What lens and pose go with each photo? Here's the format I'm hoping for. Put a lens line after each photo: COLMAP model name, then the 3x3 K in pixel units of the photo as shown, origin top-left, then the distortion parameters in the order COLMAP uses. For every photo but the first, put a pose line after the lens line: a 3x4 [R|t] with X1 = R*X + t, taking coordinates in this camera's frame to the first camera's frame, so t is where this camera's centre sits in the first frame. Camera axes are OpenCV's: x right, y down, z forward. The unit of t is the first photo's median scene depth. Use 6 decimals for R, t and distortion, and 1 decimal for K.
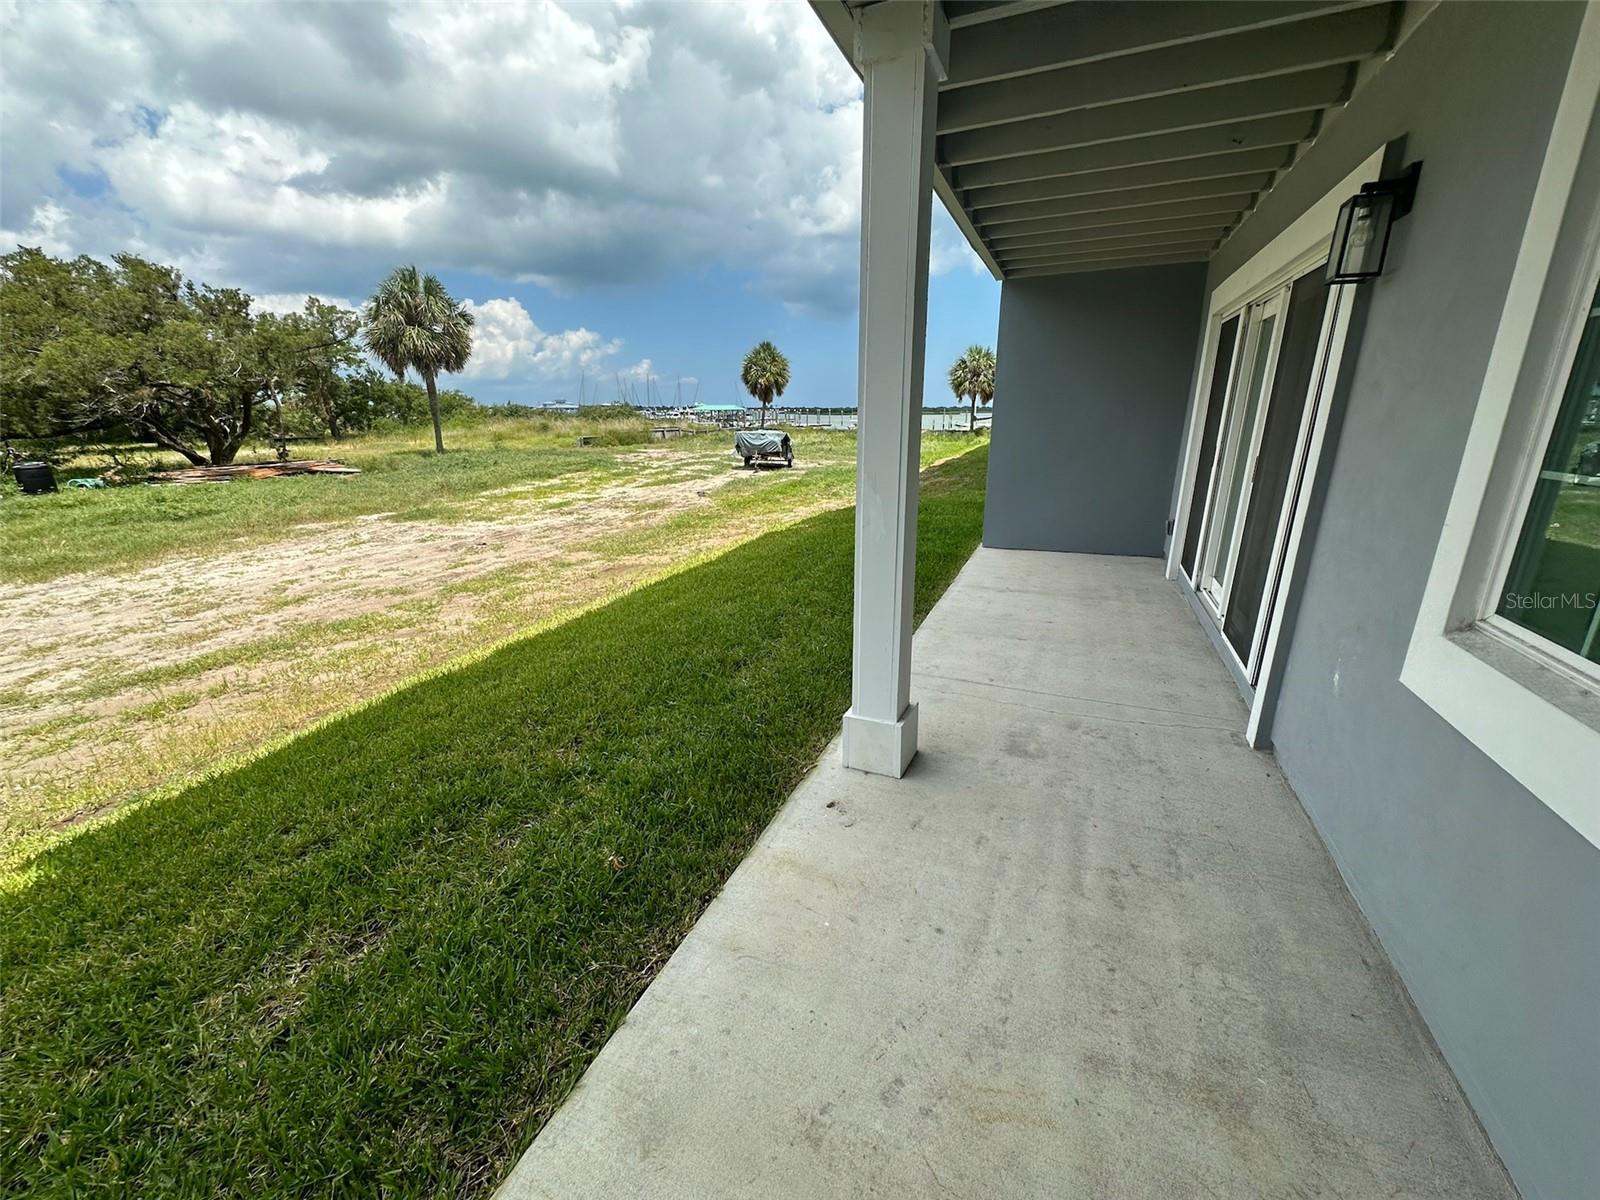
lens RADIAL K [[643.7, 0, 797.0], [0, 643.7, 591.5], [0, 0, 1]] dist [0.000122, 0.000403]
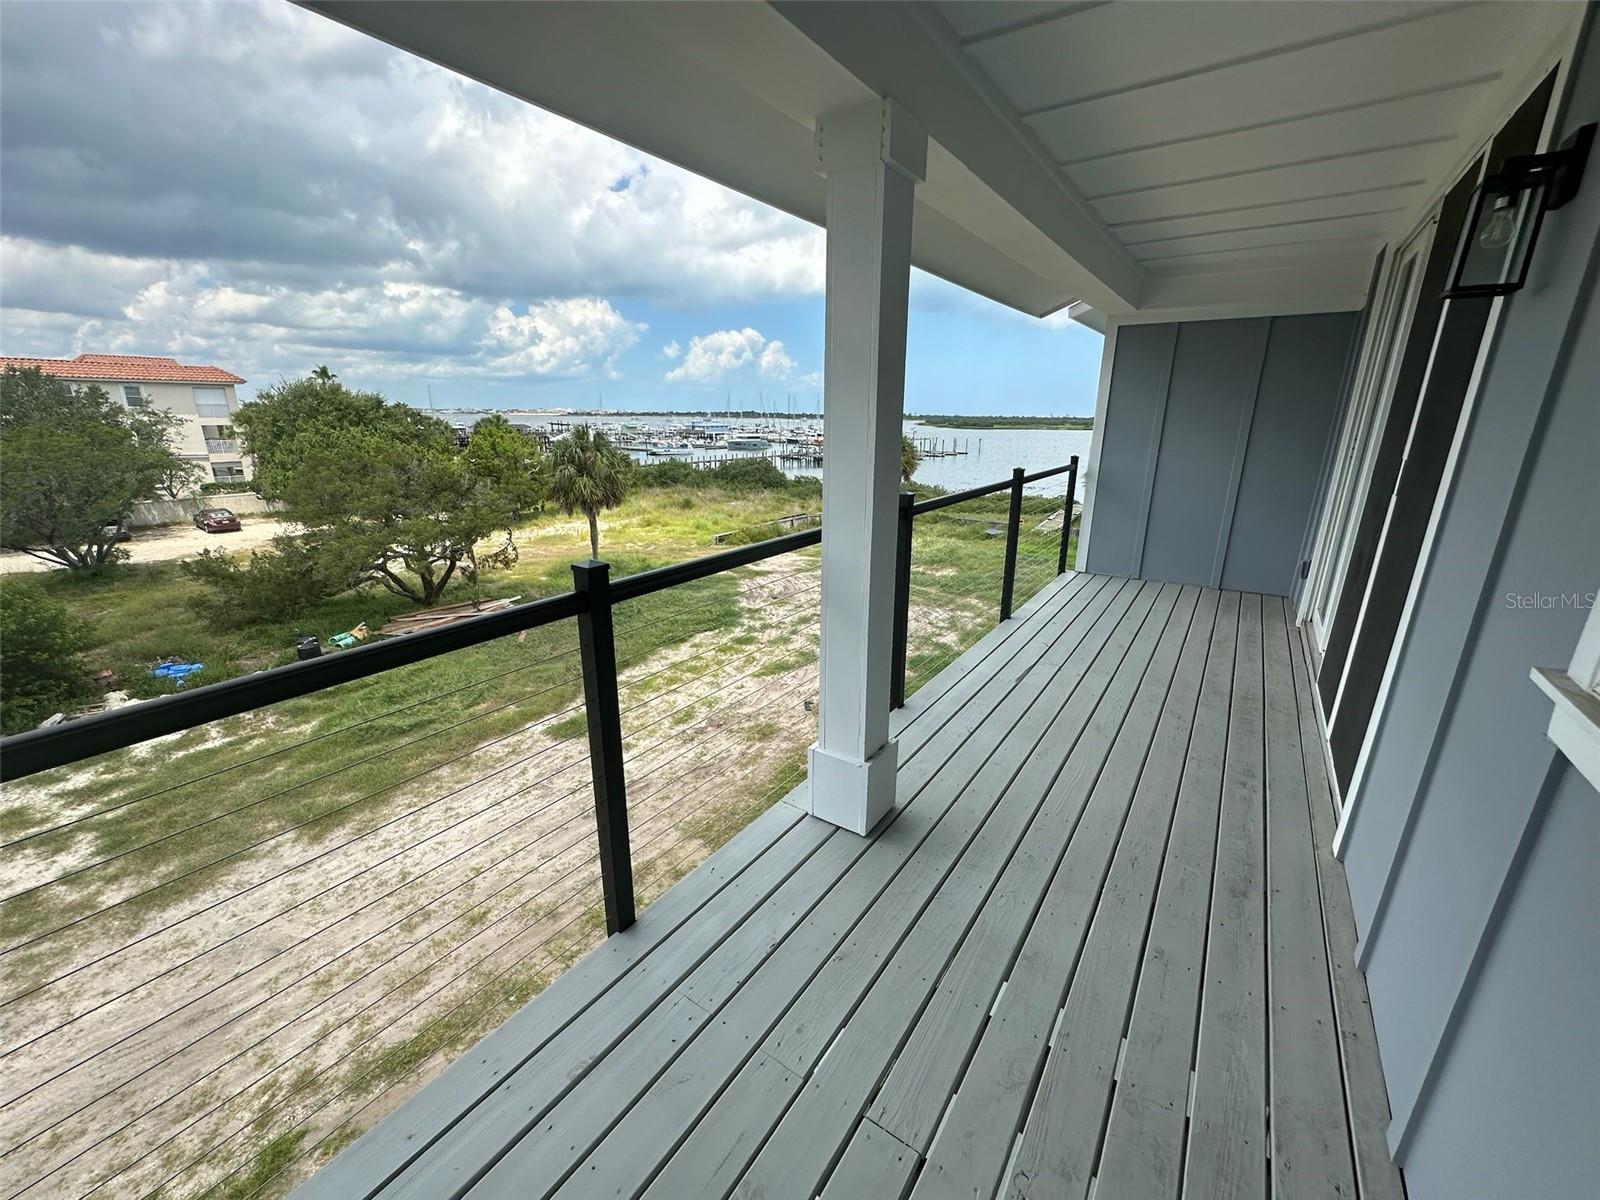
lens RADIAL K [[638.0, 0, 797.7], [0, 638.0, 599.5], [0, 0, 1]] dist [0.001366, 0.000141]
pose [[0.978165, 0.068043, -0.196377, 0.029173], [-0.066091, 0.997677, 0.016482, -0.279297], [0.197042, -0.003144, 0.980390, -0.062449]]
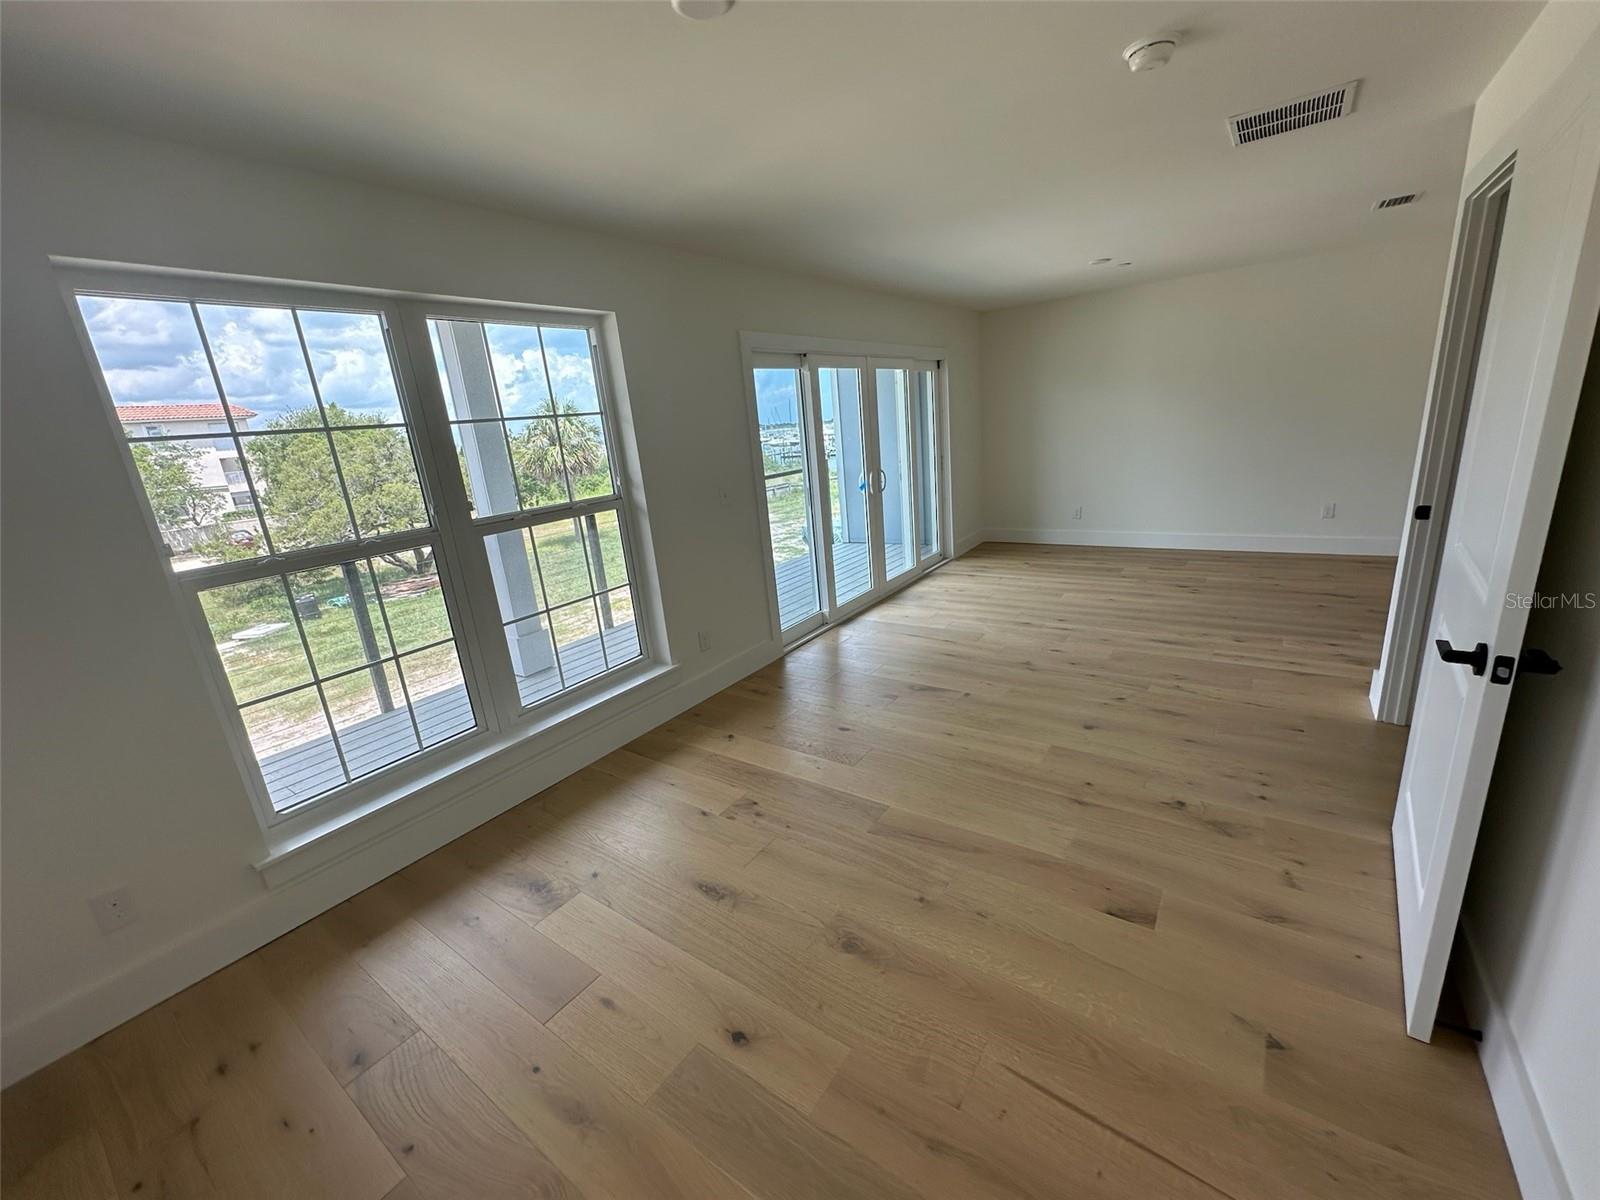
lens RADIAL K [[638.0, 0, 797.7], [0, 638.0, 599.5], [0, 0, 1]] dist [0.001366, 0.000141]
pose [[0.971857, -0.024456, -0.234299, 0.164185], [0.025791, 0.999664, 0.002638, -0.127016], [0.234155, -0.008607, 0.972161, -0.101960]]
